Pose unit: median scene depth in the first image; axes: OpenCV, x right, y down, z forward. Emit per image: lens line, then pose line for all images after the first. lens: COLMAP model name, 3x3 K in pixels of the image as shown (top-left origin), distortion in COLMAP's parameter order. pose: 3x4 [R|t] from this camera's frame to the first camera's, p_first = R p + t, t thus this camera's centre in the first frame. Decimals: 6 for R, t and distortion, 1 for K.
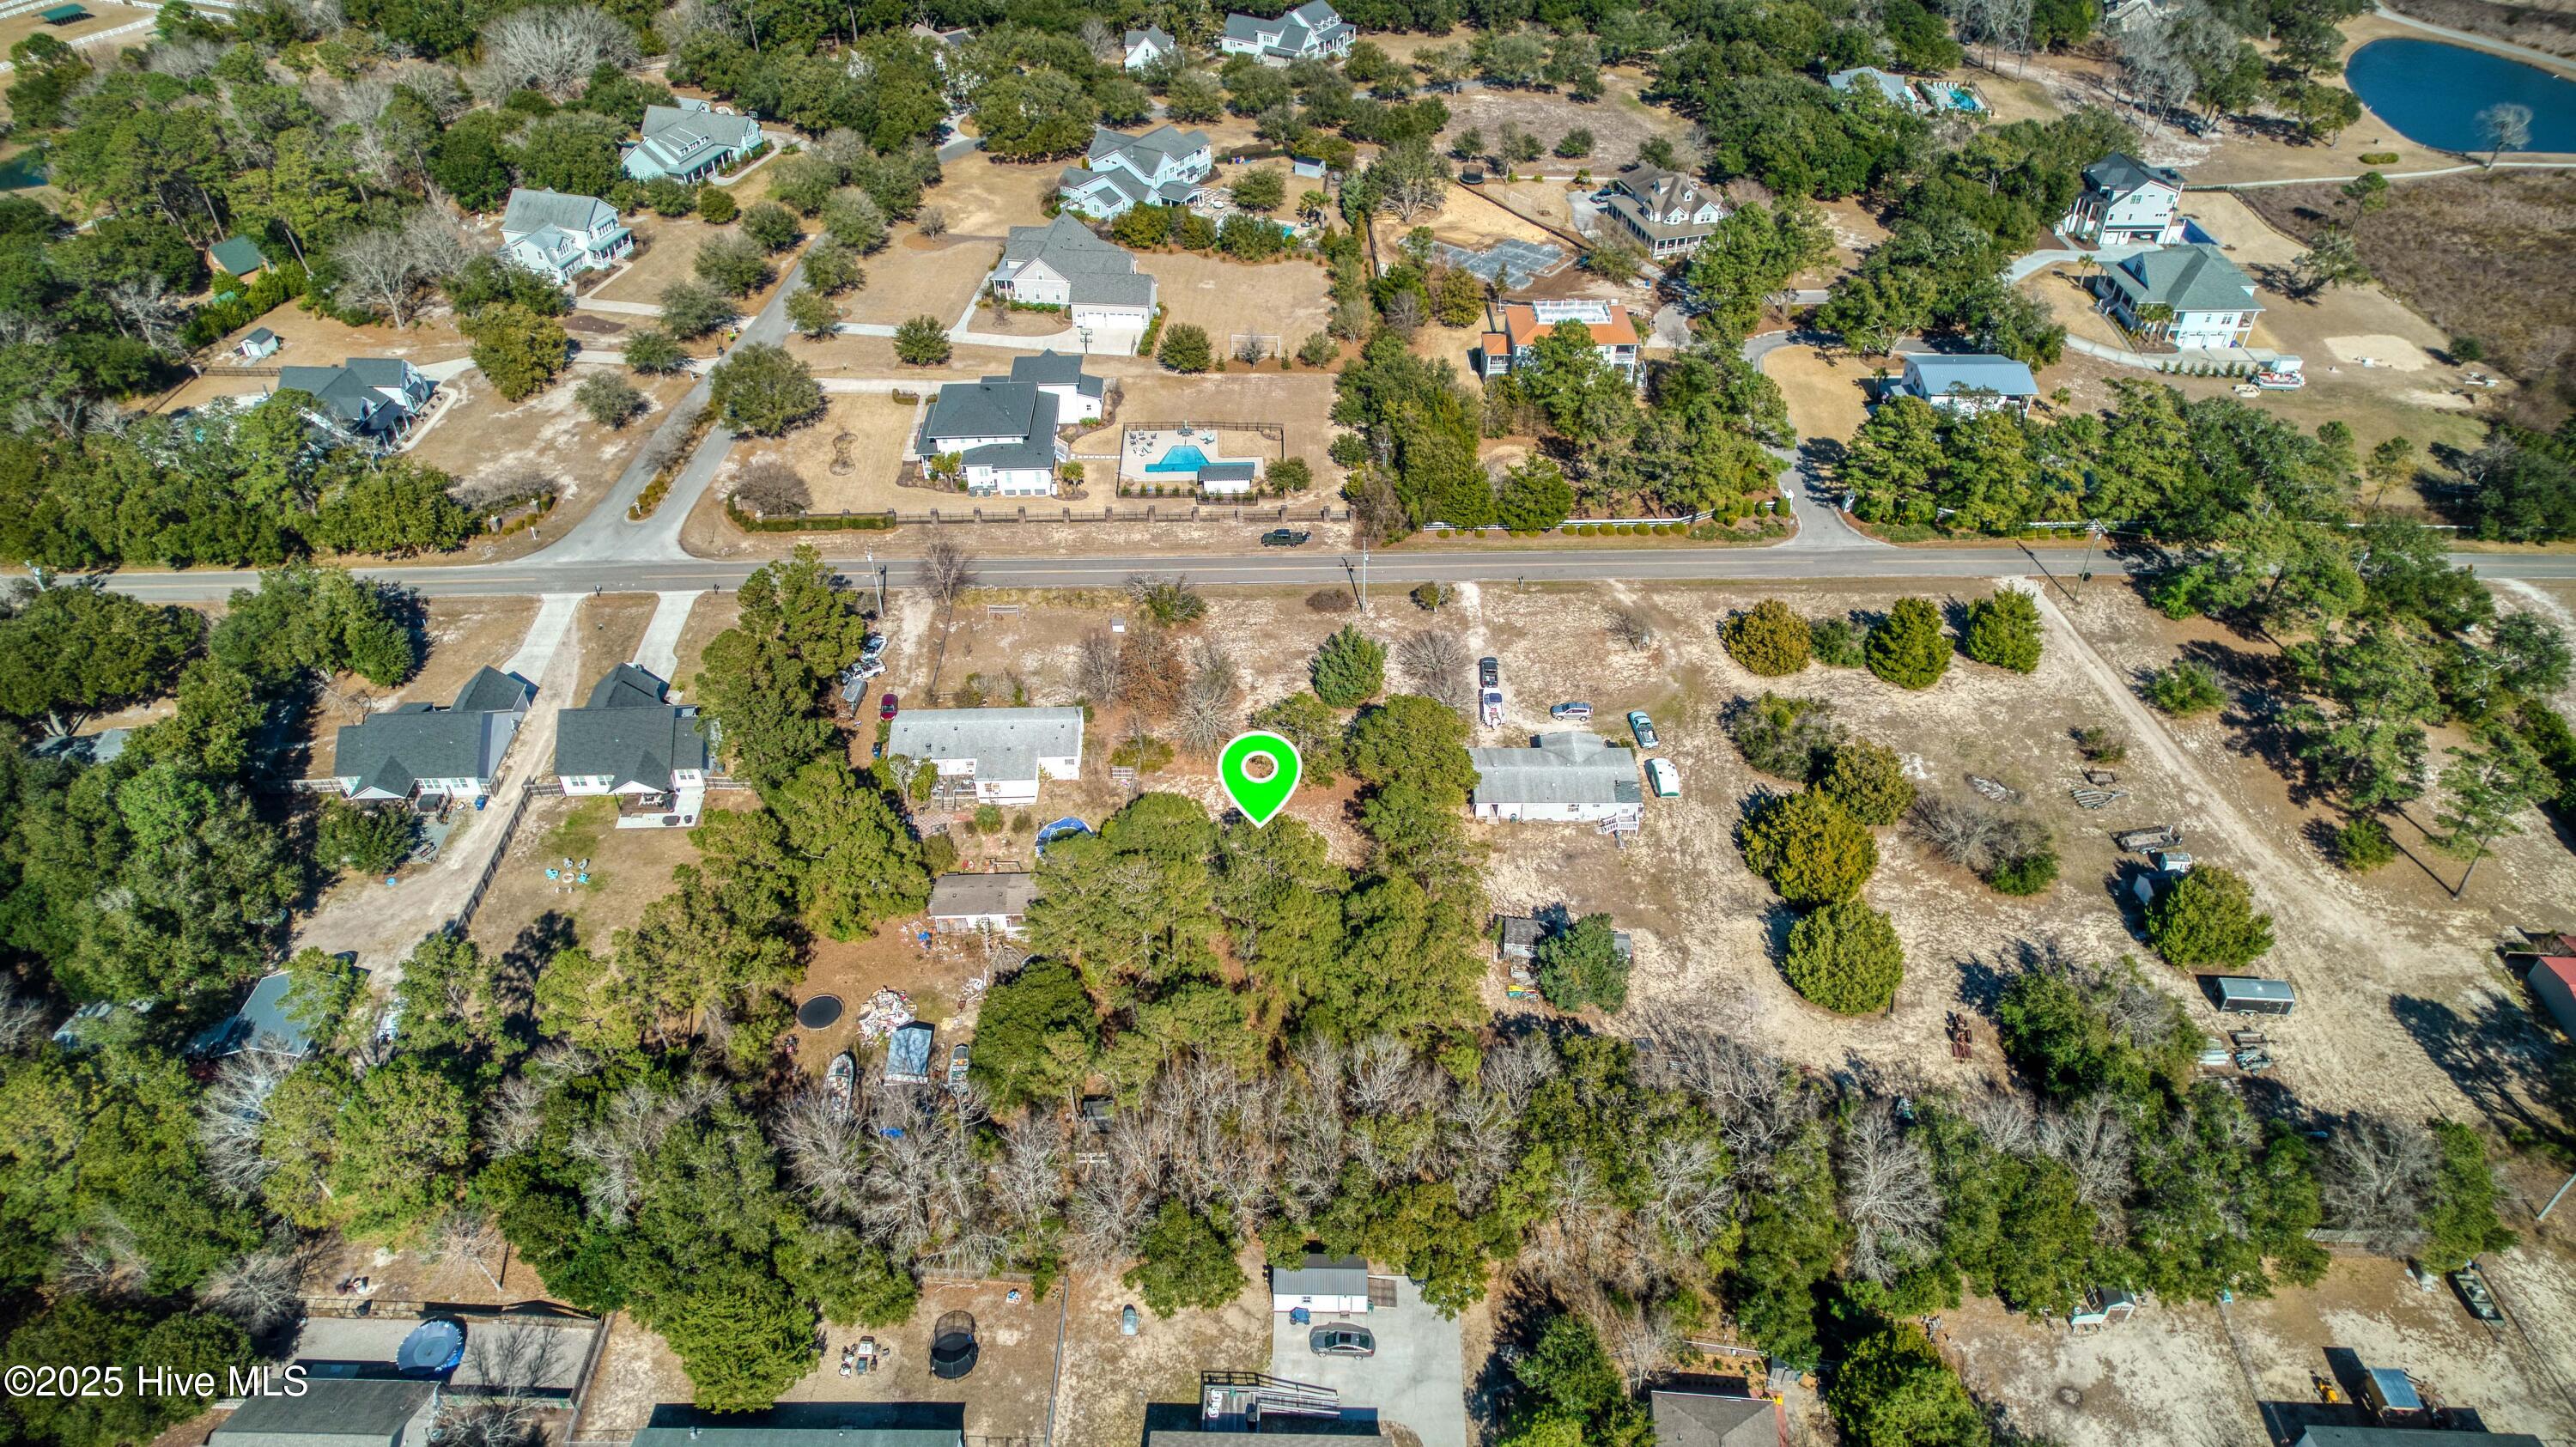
lens RADIAL K [[1665.5, 0, 1288.0], [0, 1665.5, 723.5], [0, 0, 1]] dist [-0.060803, 0.028347]
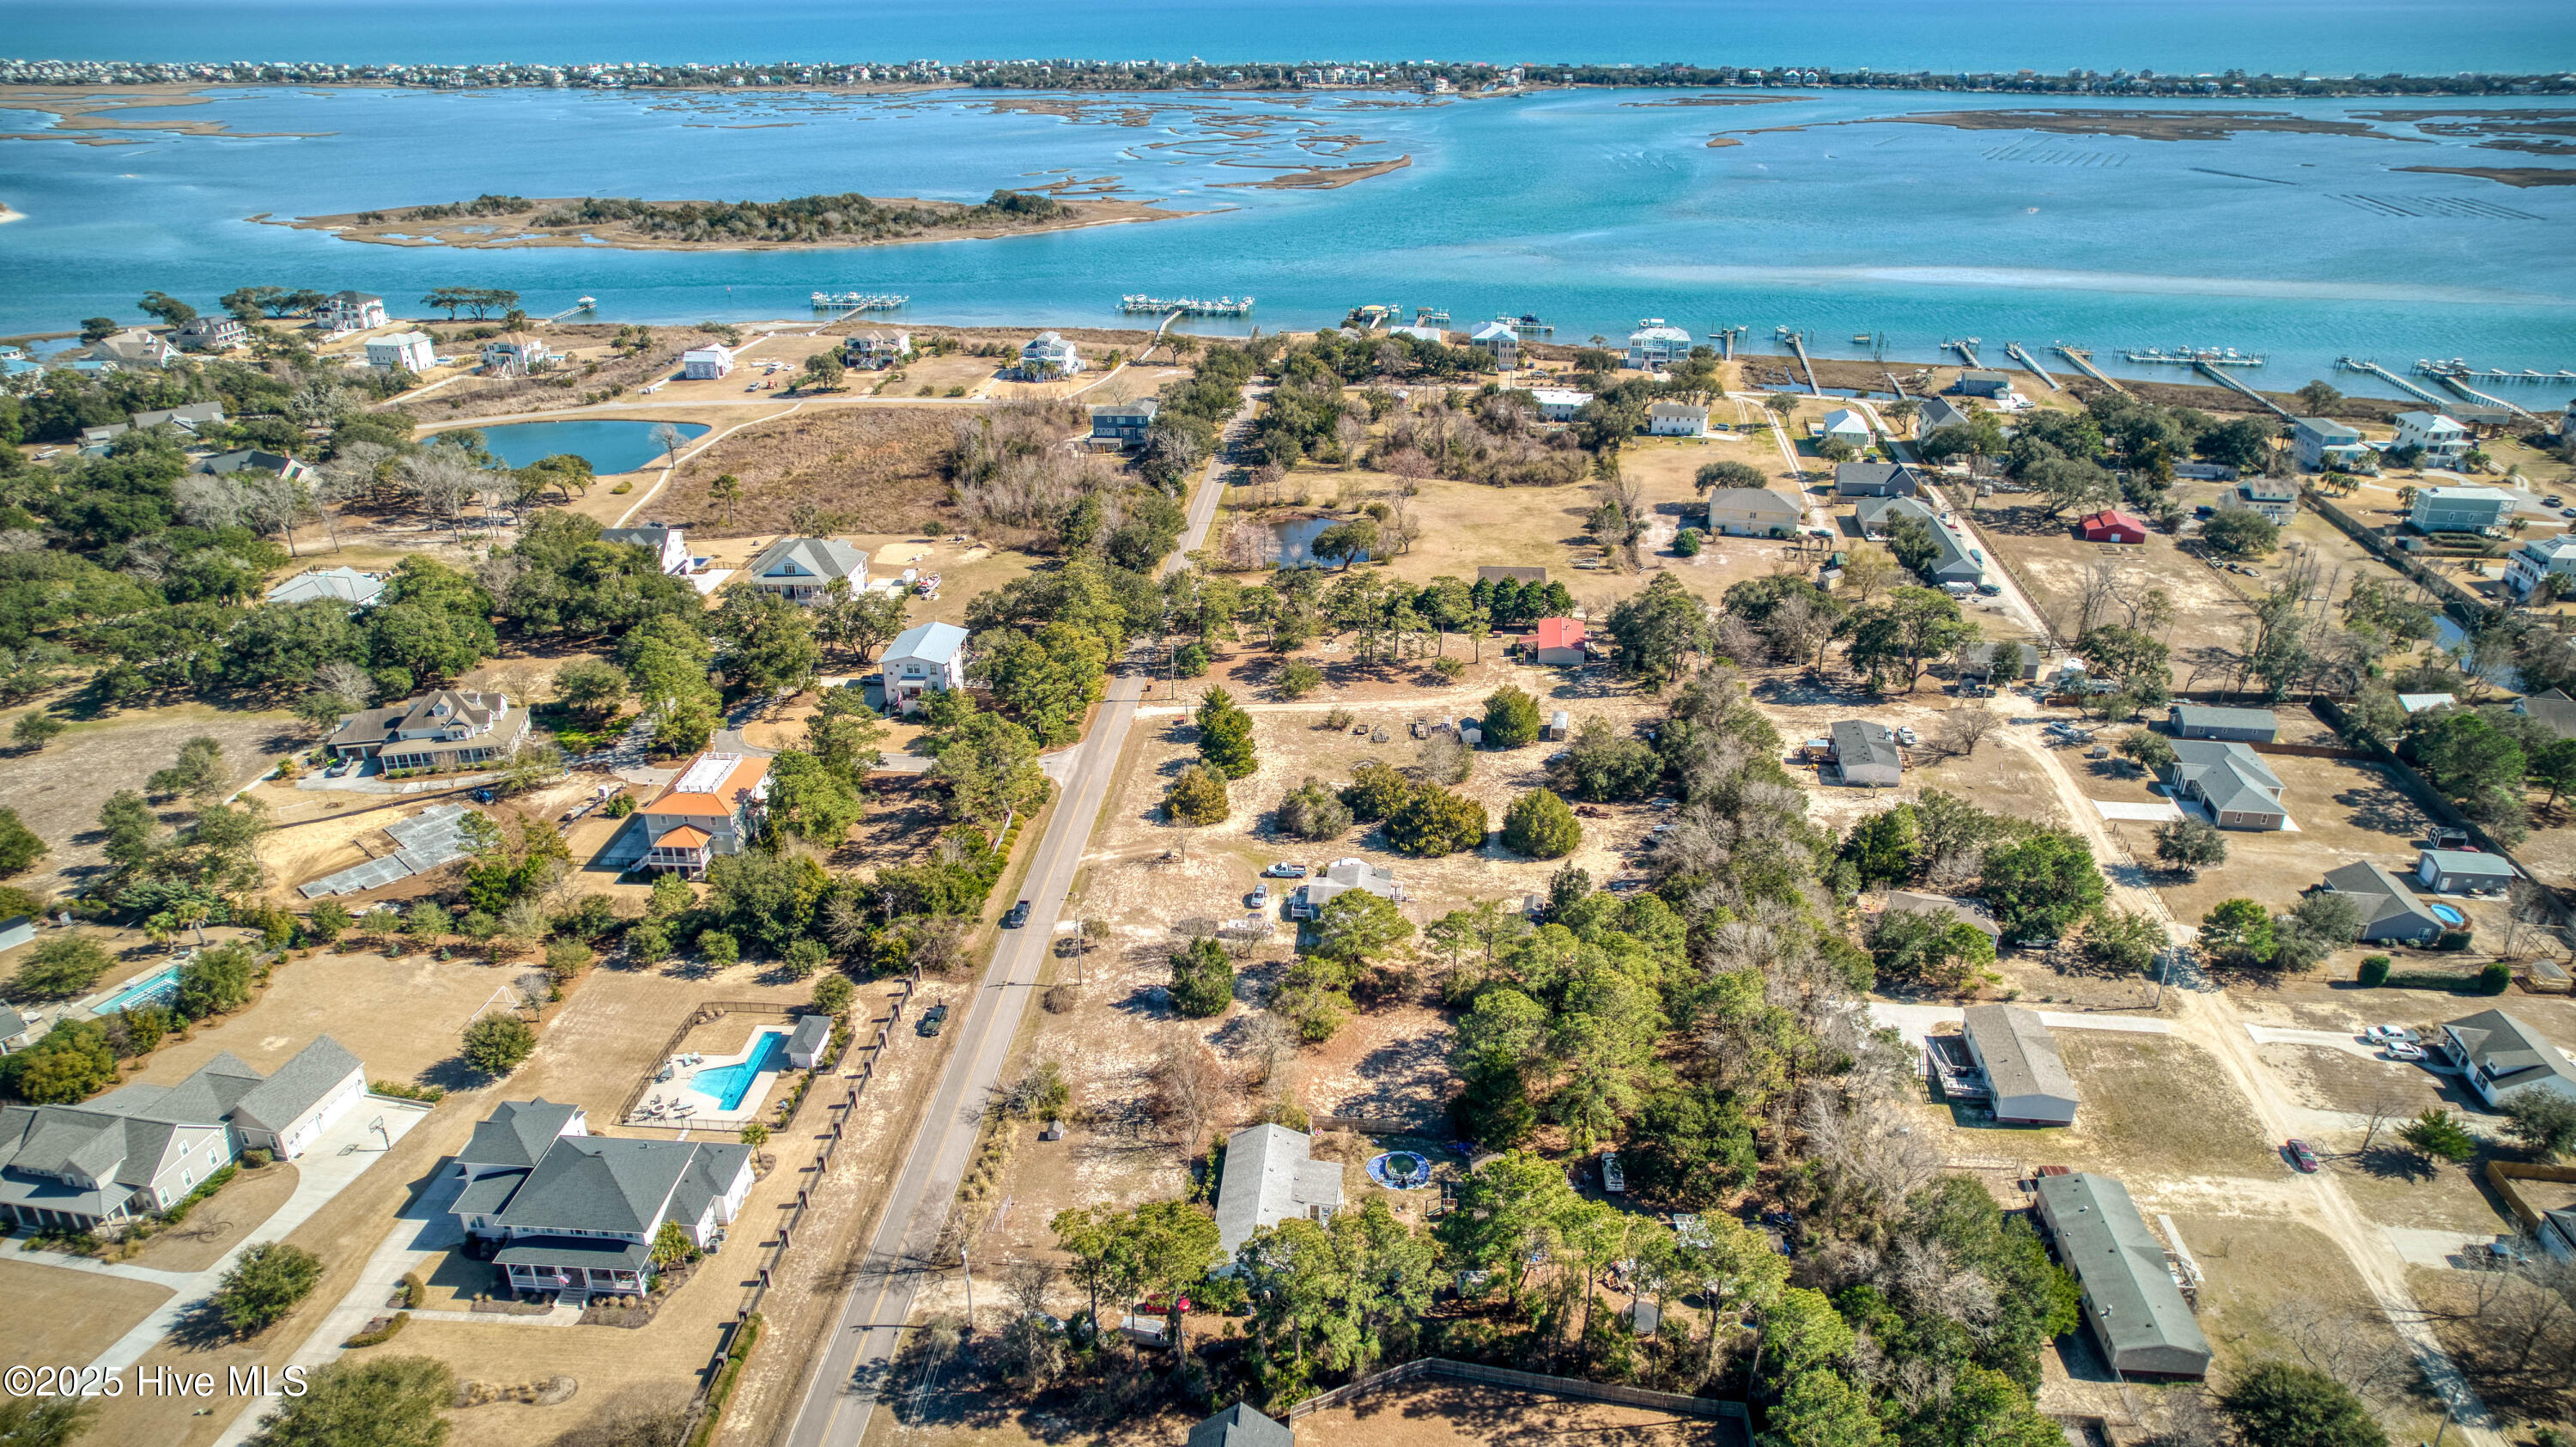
lens RADIAL K [[1661.9, 0, 1290.5], [0, 1661.9, 727.6], [0, 0, 1]] dist [-0.074541, 0.062987]
pose [[0.093280, -0.412787, 0.906039, -0.789645], [0.634302, 0.726069, 0.265489, -0.365265], [-0.767437, 0.549938, 0.329559, 0.467919]]
